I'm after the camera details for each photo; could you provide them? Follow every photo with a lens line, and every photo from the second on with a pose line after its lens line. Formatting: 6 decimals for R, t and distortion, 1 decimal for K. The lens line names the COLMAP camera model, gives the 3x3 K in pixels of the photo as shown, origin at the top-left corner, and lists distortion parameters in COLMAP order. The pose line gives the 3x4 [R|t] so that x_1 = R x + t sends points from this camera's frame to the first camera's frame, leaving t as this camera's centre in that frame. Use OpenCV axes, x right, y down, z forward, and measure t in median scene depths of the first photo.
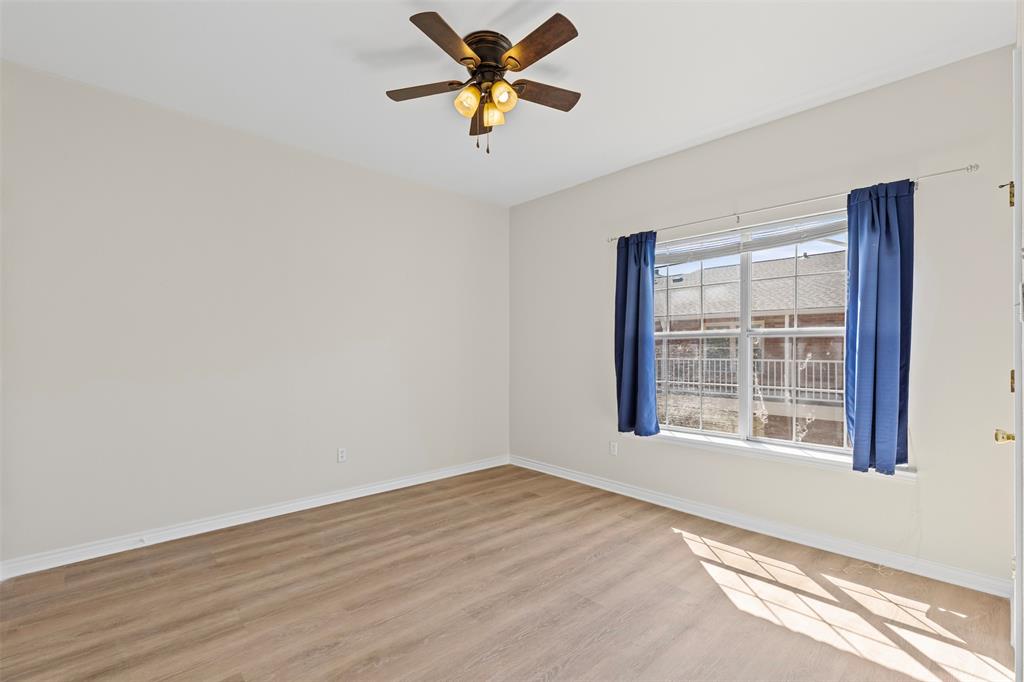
lens RADIAL K [[463.3, 0, 513.9], [0, 463.3, 346.0], [0, 0, 1]] dist [0.013416, -0.000644]
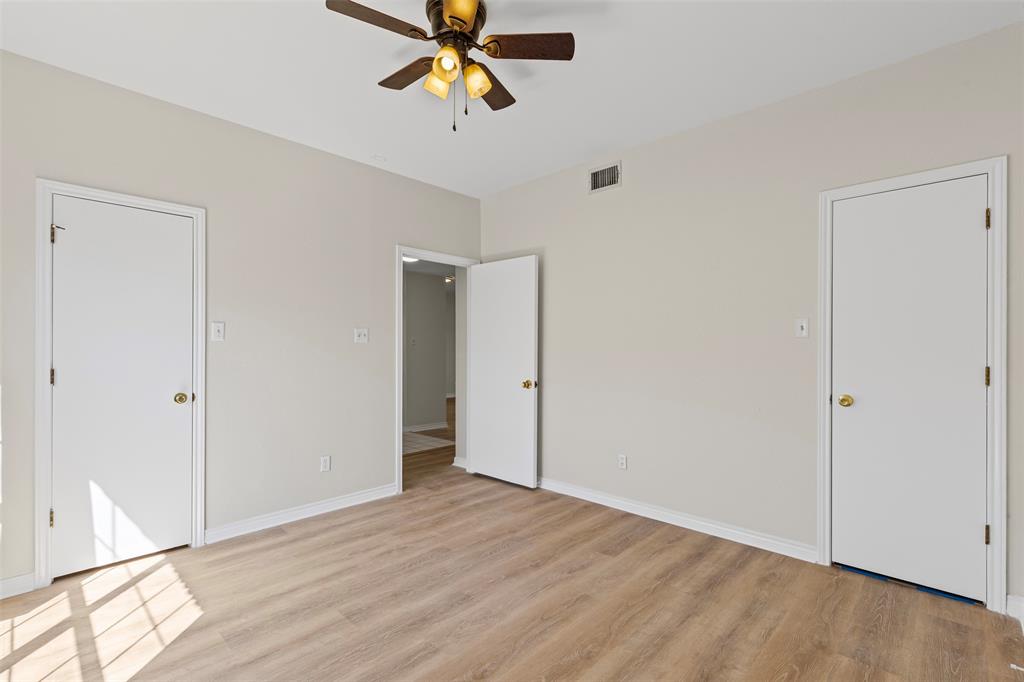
lens RADIAL K [[463.3, 0, 513.9], [0, 463.3, 346.0], [0, 0, 1]] dist [0.013416, -0.000644]
pose [[-0.998146, 0.003032, -0.060786, -0.121039], [0.004064, 0.999850, -0.016858, 0.009058], [0.060726, -0.017073, -0.998008, 1.965804]]
